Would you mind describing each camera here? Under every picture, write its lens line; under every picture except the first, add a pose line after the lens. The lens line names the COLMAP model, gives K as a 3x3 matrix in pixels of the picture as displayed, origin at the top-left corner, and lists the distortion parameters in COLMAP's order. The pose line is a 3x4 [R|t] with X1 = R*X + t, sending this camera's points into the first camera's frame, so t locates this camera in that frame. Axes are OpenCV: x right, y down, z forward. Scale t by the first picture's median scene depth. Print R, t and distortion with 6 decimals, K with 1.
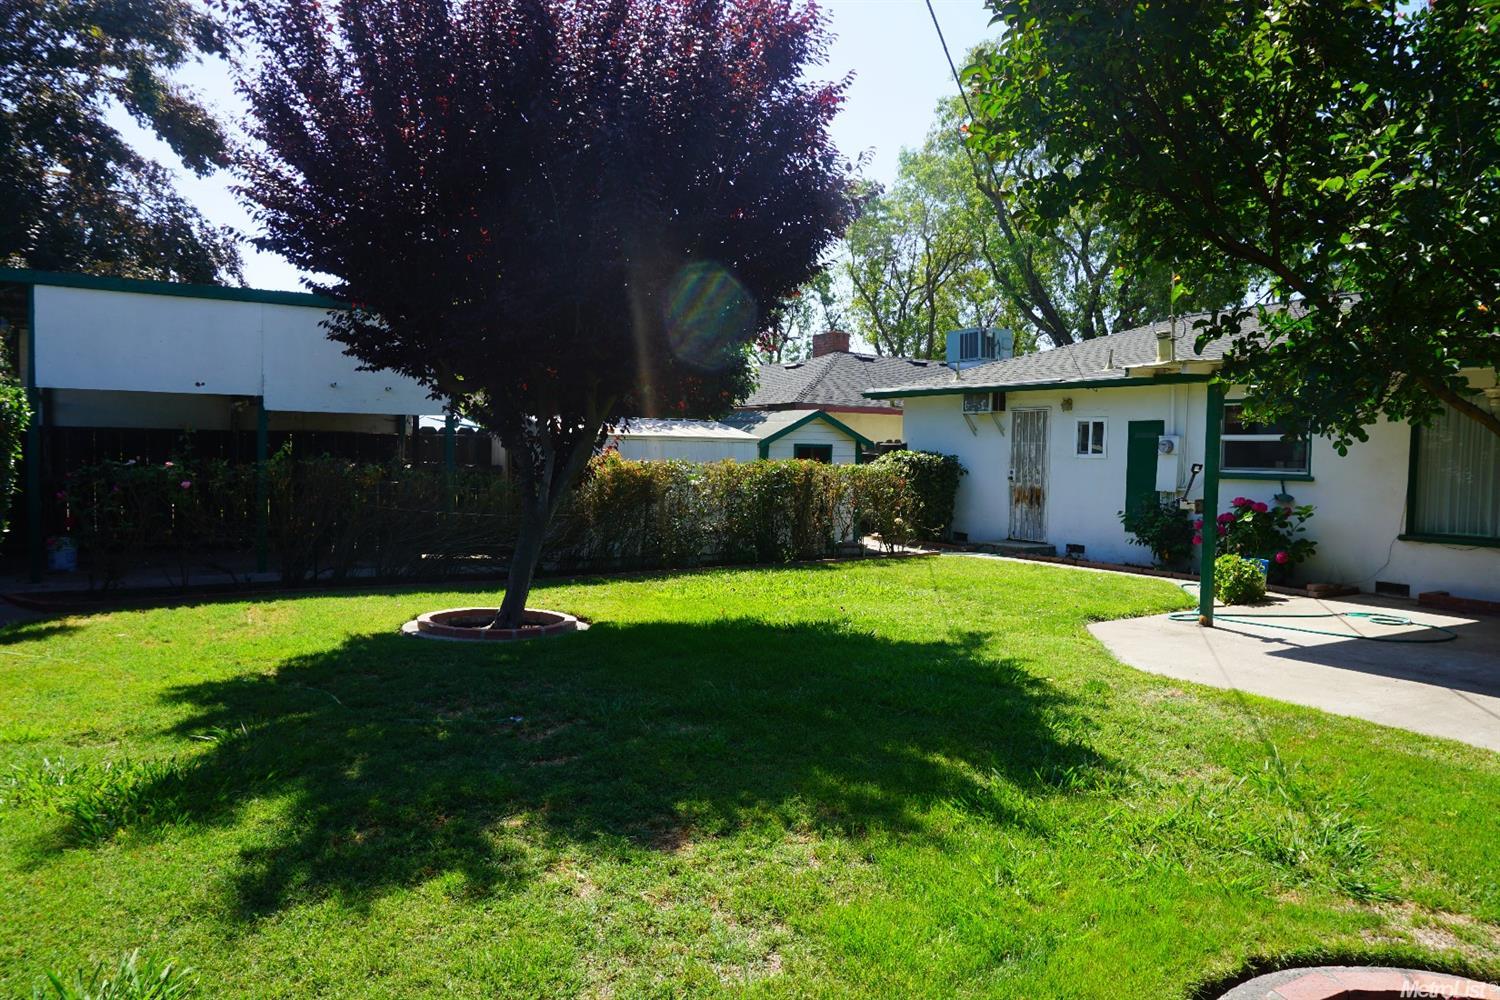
lens RADIAL K [[1002.2, 0, 750.0], [0, 1002.2, 500.0], [0, 0, 1]] dist [-0.050841, 0.038545]
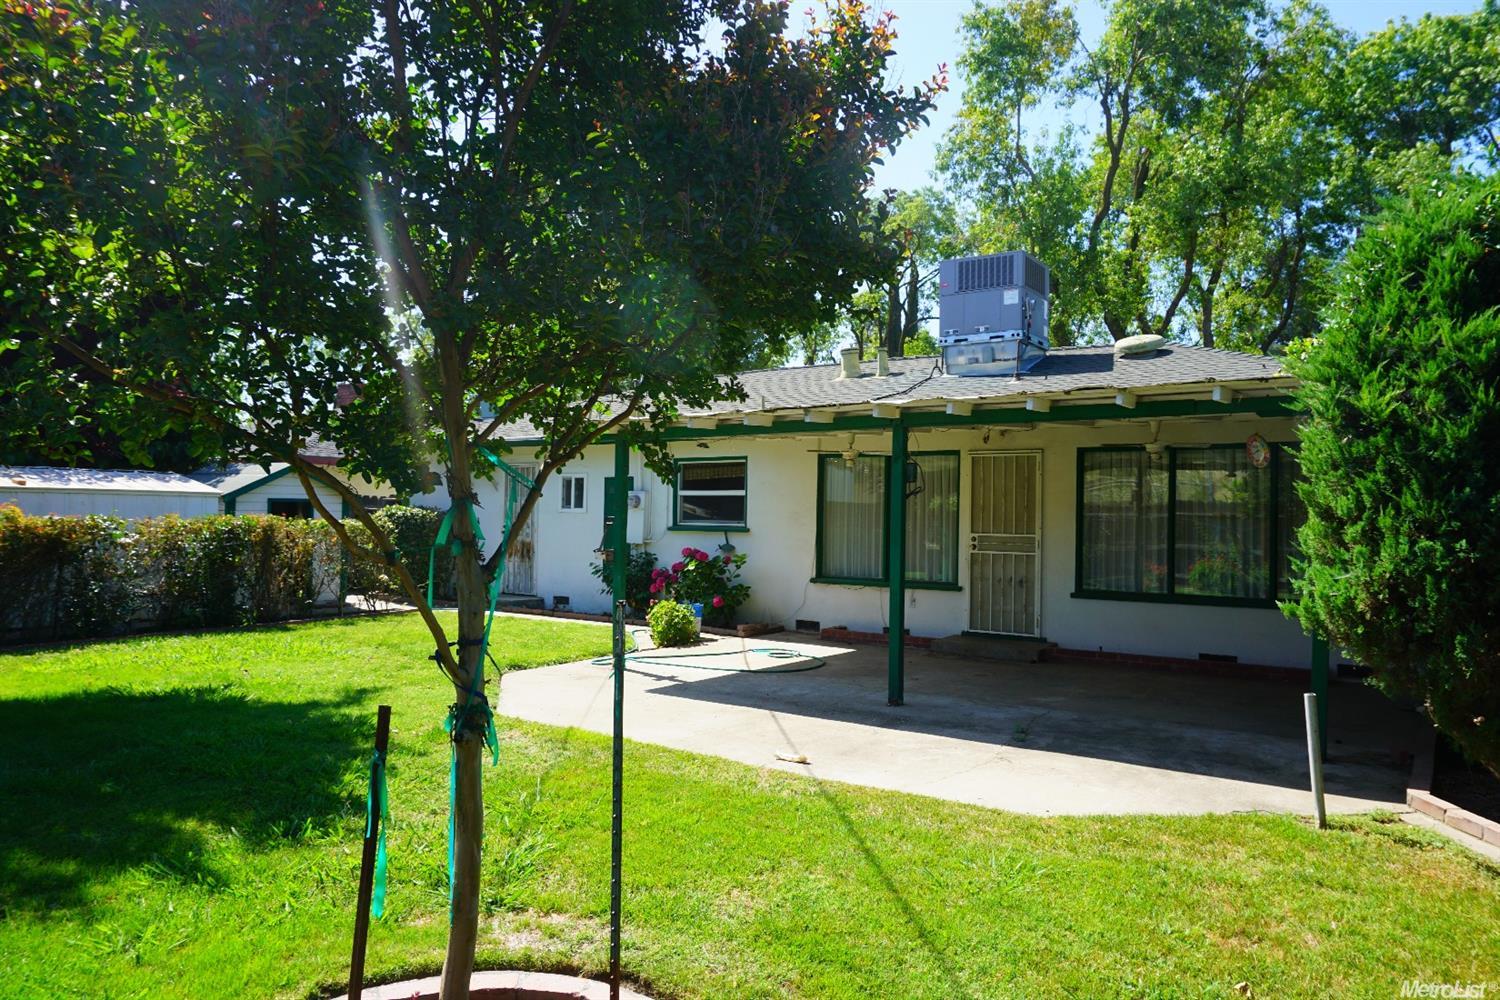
lens RADIAL K [[1002.2, 0, 750.0], [0, 1002.2, 500.0], [0, 0, 1]] dist [-0.050841, 0.038545]
pose [[0.921872, 0.002124, 0.387489, 0.134185], [0.019526, 0.998460, -0.051928, 0.003641], [-0.387003, 0.055437, 0.920411, -0.041960]]
